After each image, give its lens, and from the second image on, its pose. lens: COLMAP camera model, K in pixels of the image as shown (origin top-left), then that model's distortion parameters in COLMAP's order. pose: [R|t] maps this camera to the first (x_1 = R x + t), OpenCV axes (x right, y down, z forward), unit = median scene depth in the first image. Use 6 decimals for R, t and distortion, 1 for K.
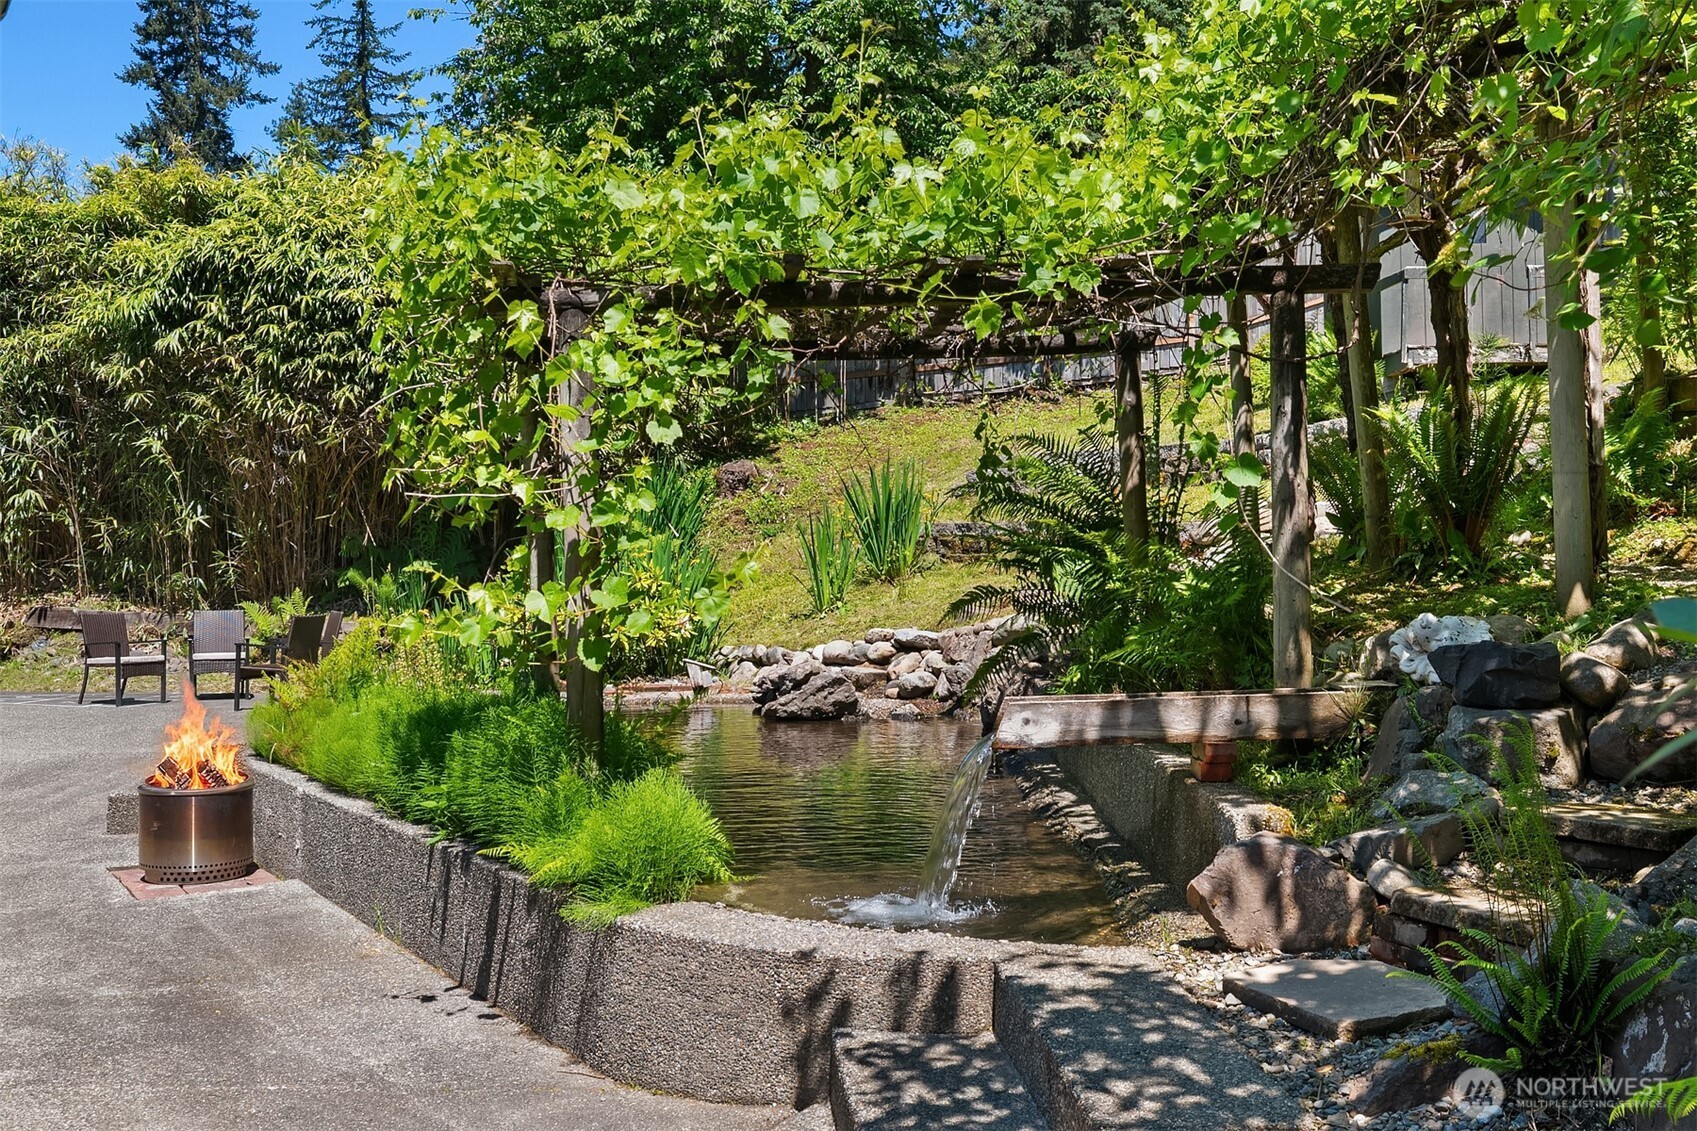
lens RADIAL K [[1786.9, 0, 847.4], [0, 1786.9, 573.6], [0, 0, 1]] dist [-0.003933, 0.000000]
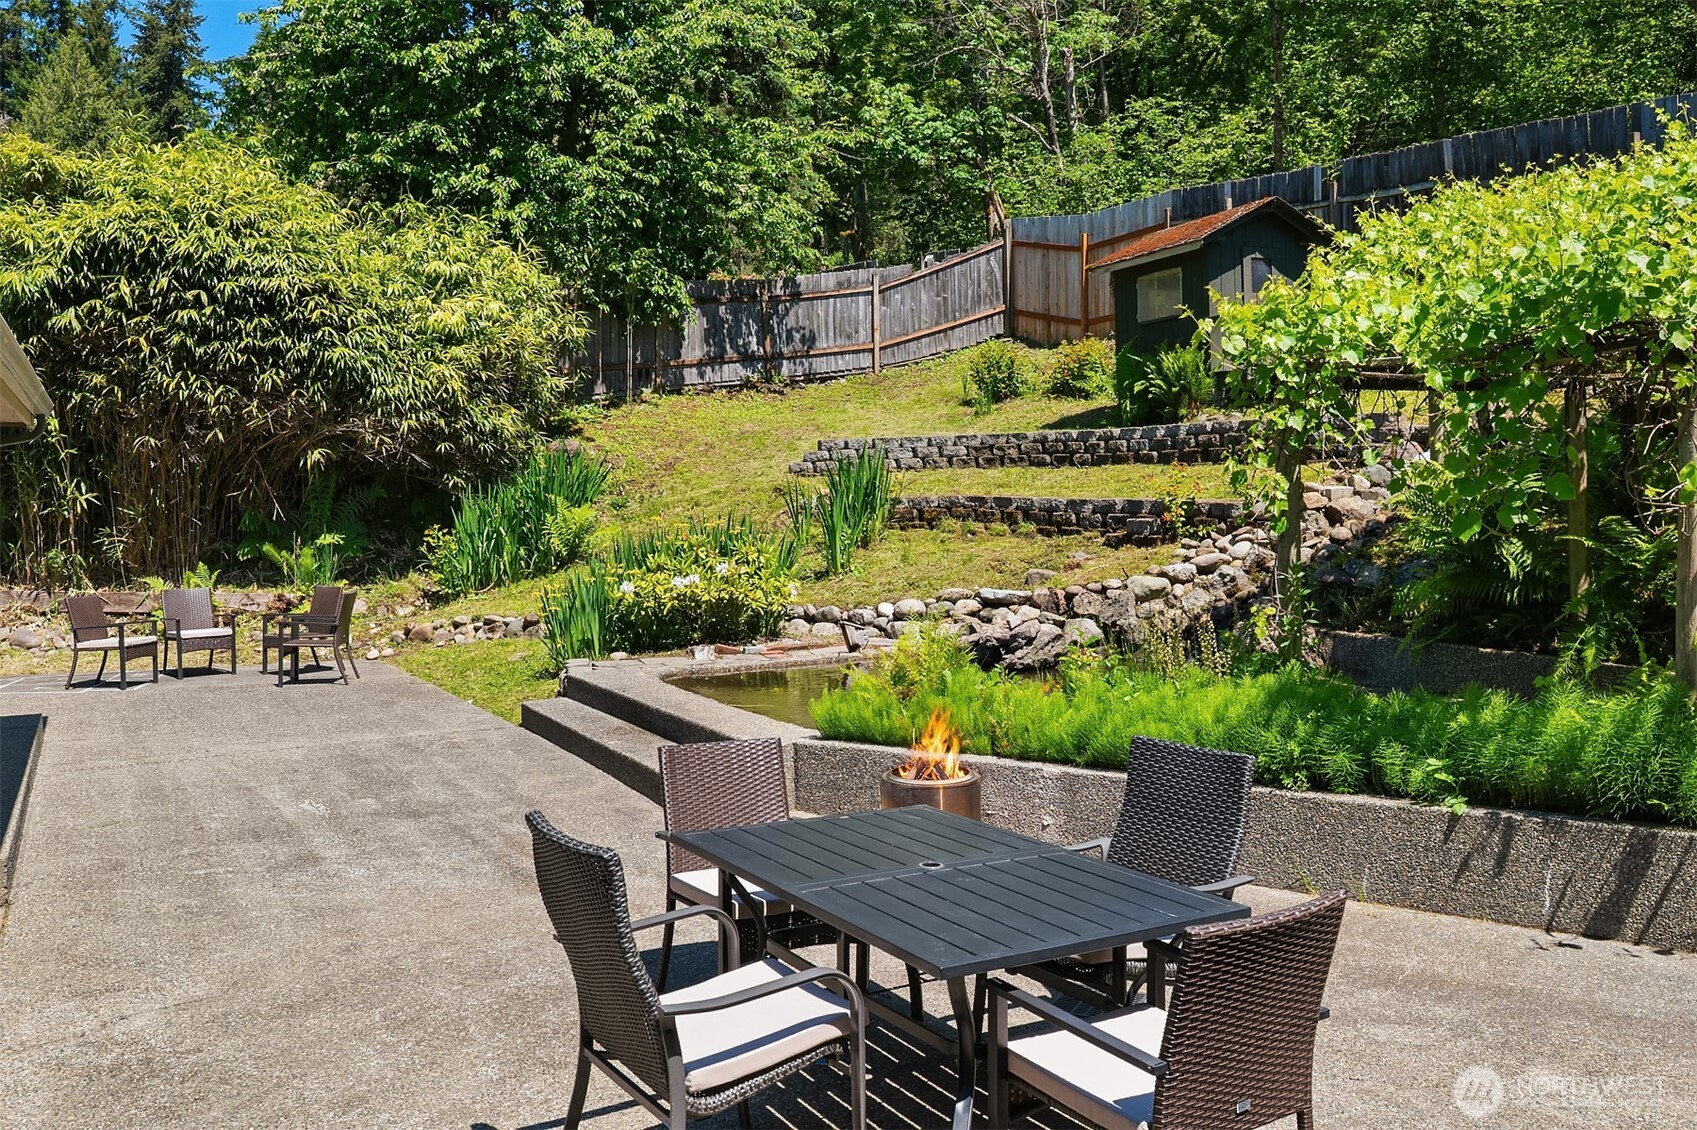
lens RADIAL K [[1413.5, 0, 850.1], [0, 1413.5, 552.7], [0, 0, 1]] dist [-0.004421, -0.000748]
pose [[0.912413, -0.025602, 0.408470, -0.308140], [0.014746, 0.999450, 0.029706, -0.016857], [-0.409006, -0.021081, 0.912288, 0.097250]]
